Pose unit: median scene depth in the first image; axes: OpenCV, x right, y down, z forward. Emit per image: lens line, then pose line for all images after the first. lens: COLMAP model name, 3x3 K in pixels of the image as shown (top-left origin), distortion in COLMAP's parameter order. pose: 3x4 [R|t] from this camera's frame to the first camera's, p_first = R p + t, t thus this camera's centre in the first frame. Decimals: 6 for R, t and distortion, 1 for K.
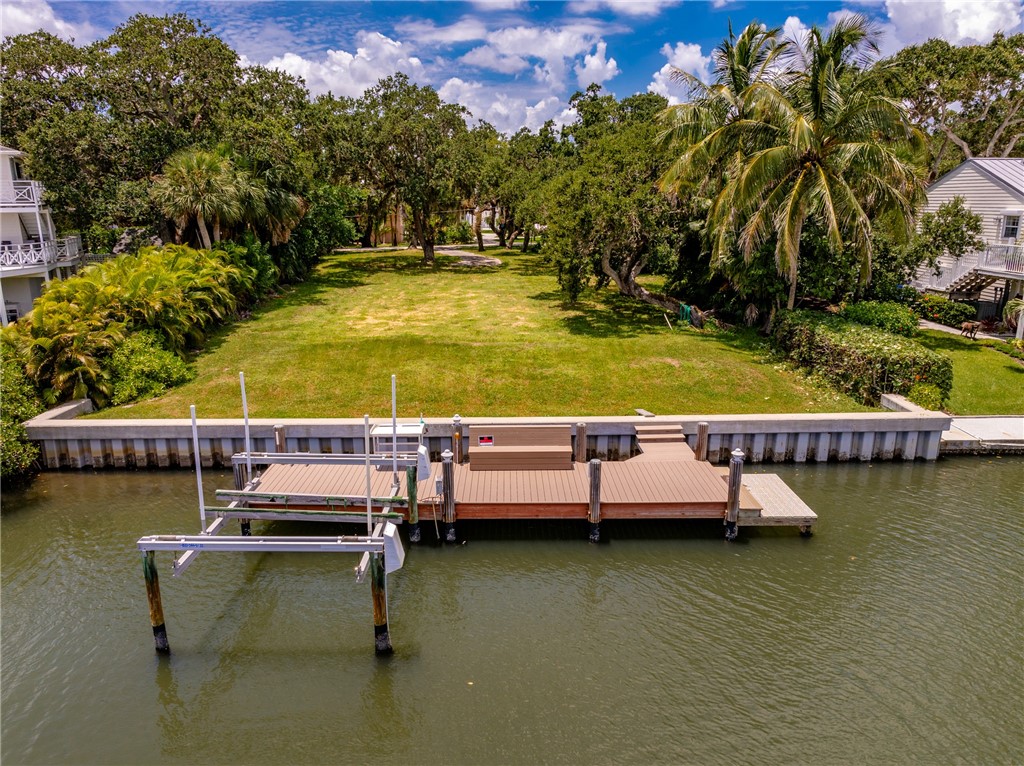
lens RADIAL K [[720.9, 0, 517.8], [0, 720.9, 371.5], [0, 0, 1]] dist [-0.026753, 0.036040]
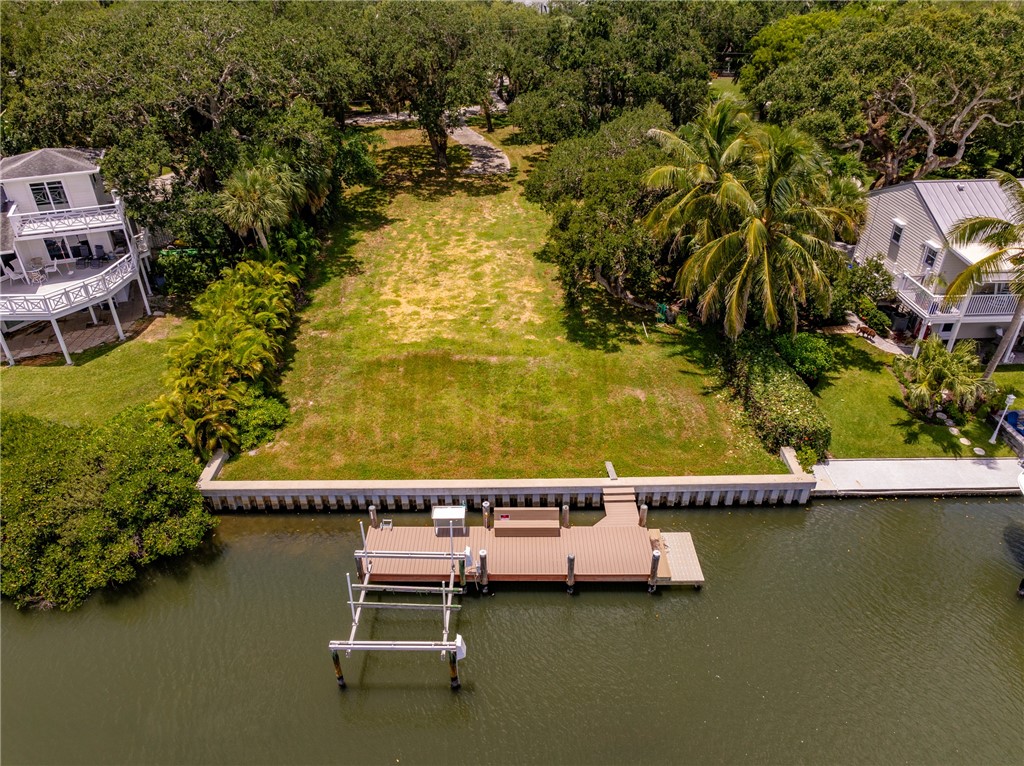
lens RADIAL K [[714.6, 0, 516.5], [0, 714.6, 382.3], [0, 0, 1]] dist [-0.021958, 0.026439]
pose [[0.999934, 0.003417, -0.010928, -0.001186], [0.000143, 0.950630, 0.310328, -0.348681], [0.011449, -0.310309, 0.950567, -0.202700]]
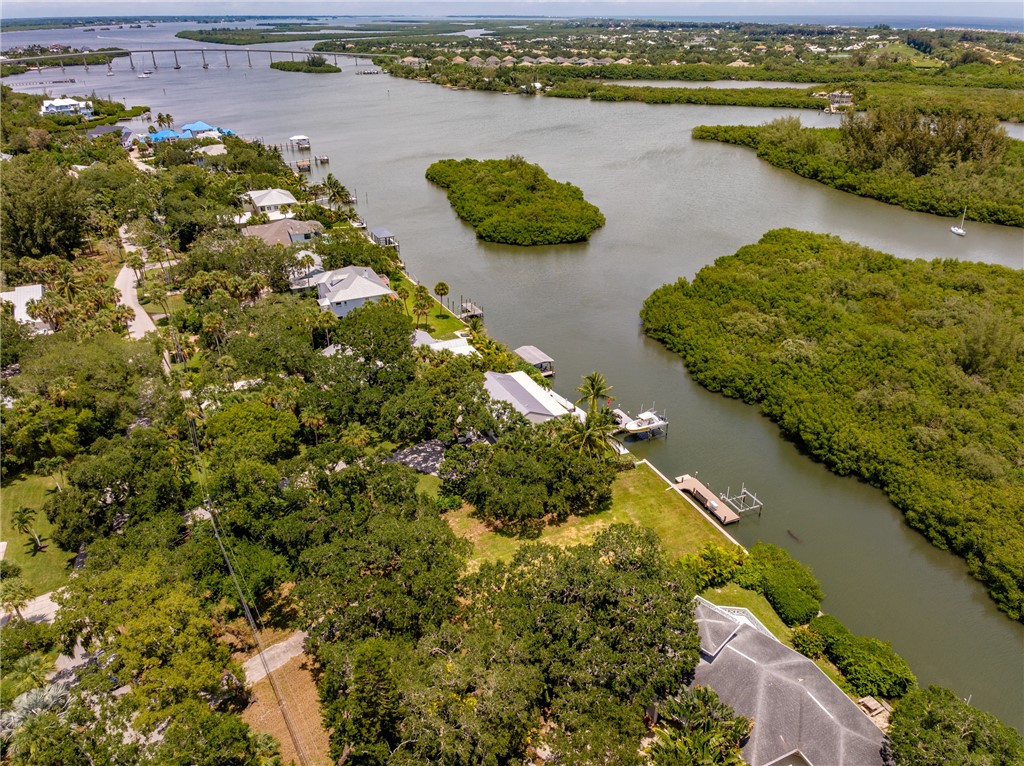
lens RADIAL K [[723.5, 0, 517.1], [0, 723.5, 388.8], [0, 0, 1]] dist [-0.011288, 0.010828]
pose [[-0.393615, -0.423167, 0.816086, -2.113405], [0.221772, 0.817817, 0.531030, -2.234056], [-0.892124, 0.390006, -0.228058, 1.808103]]
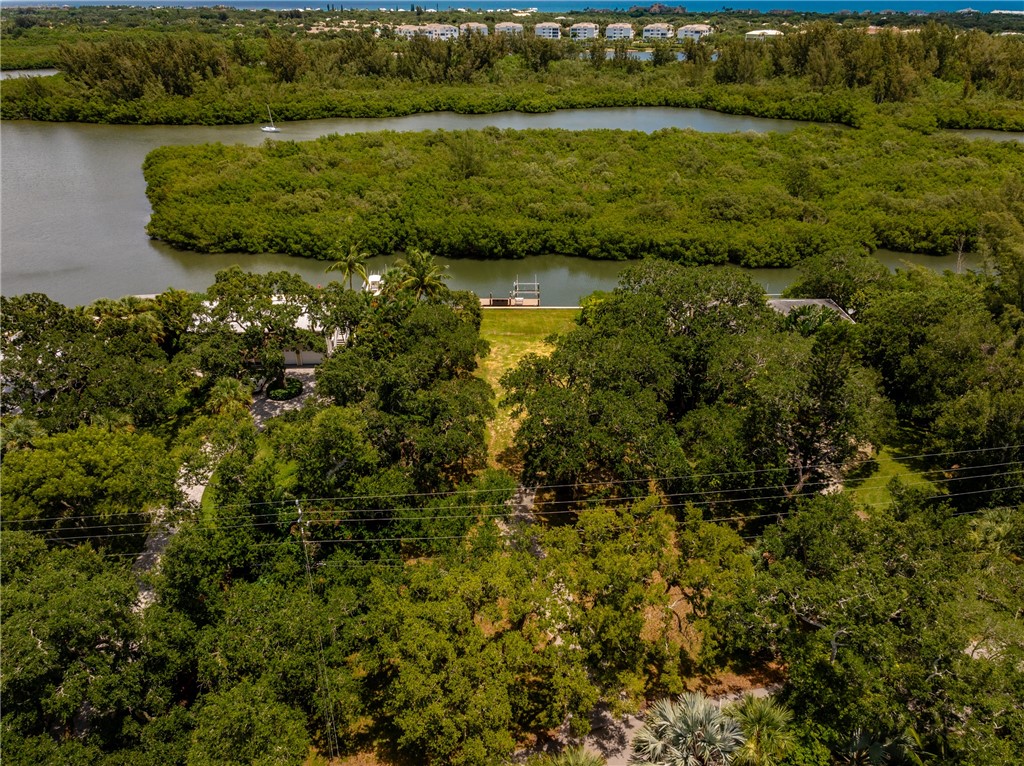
lens RADIAL K [[723.5, 0, 517.1], [0, 723.5, 388.8], [0, 0, 1]] dist [-0.011288, 0.010828]
pose [[-0.999654, -0.010138, 0.024256, -0.160389], [0.008867, 0.738566, 0.674122, -1.910556], [-0.024749, 0.674104, -0.738221, 3.284421]]
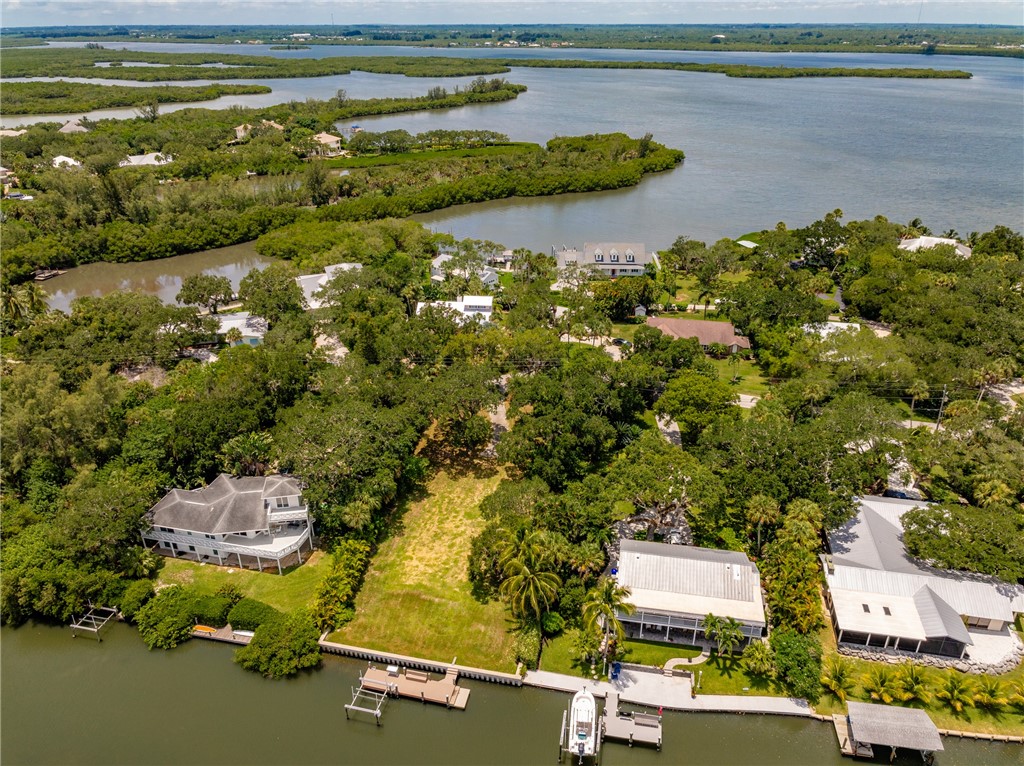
lens RADIAL K [[723.5, 0, 517.1], [0, 723.5, 388.8], [0, 0, 1]] dist [-0.011288, 0.010828]
pose [[0.972874, 0.109718, -0.203662, 0.744616], [-0.059751, 0.969679, 0.236966, -1.530345], [0.223486, -0.218369, 0.949931, -1.567807]]
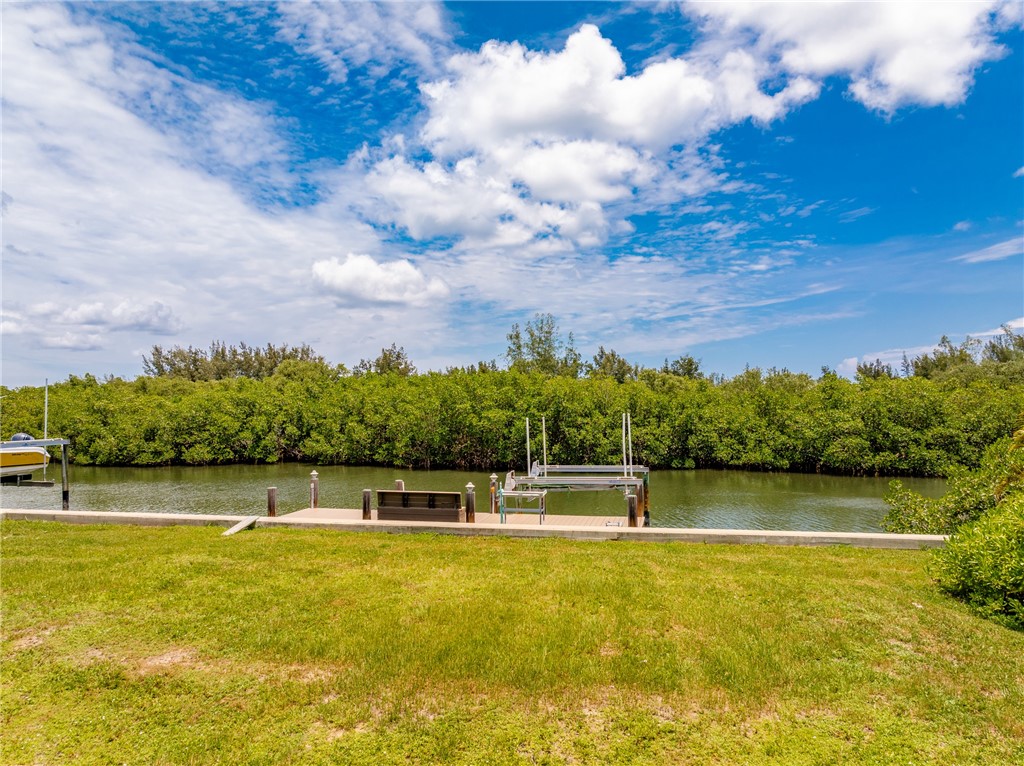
lens RADIAL K [[723.5, 0, 517.1], [0, 723.5, 388.8], [0, 0, 1]] dist [-0.011288, 0.010828]
pose [[-0.973608, 0.013186, 0.227845, -0.217972], [0.063599, 0.974459, 0.215371, -0.167019], [-0.219186, 0.224178, -0.949580, 1.067093]]
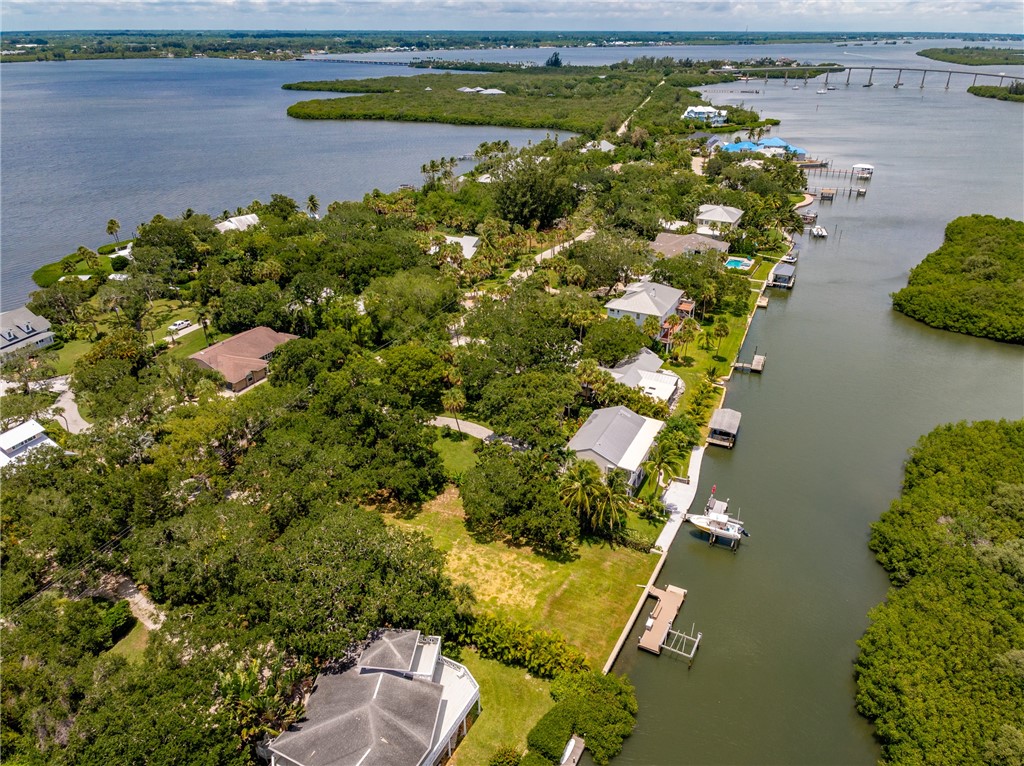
lens RADIAL K [[723.5, 0, 517.1], [0, 723.5, 388.8], [0, 0, 1]] dist [-0.011288, 0.010828]
pose [[0.479711, -0.390155, 0.785911, -2.128003], [0.205631, 0.920746, 0.331577, -1.776640], [-0.852991, 0.002546, 0.521920, -0.481952]]
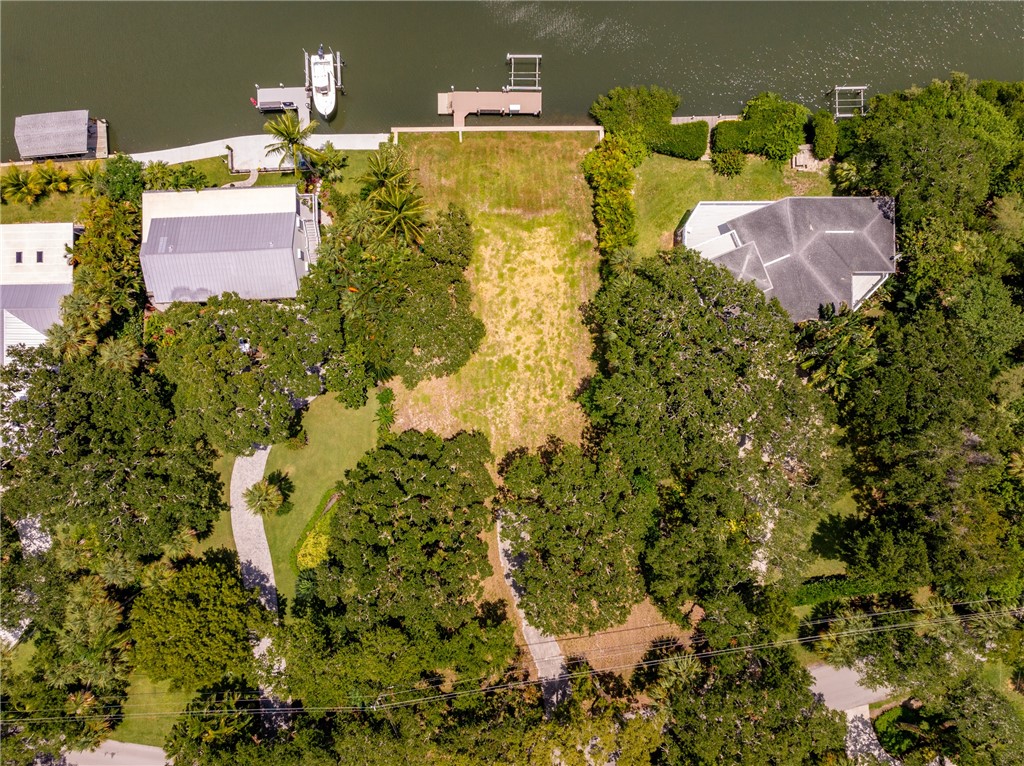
lens RADIAL K [[714.6, 0, 516.5], [0, 714.6, 382.3], [0, 0, 1]] dist [-0.021958, 0.026439]
pose [[-0.999885, -0.014434, 0.004555, -0.117639], [0.007544, -0.214387, 0.976720, -2.661266], [-0.013122, 0.976642, 0.214471, 0.935762]]
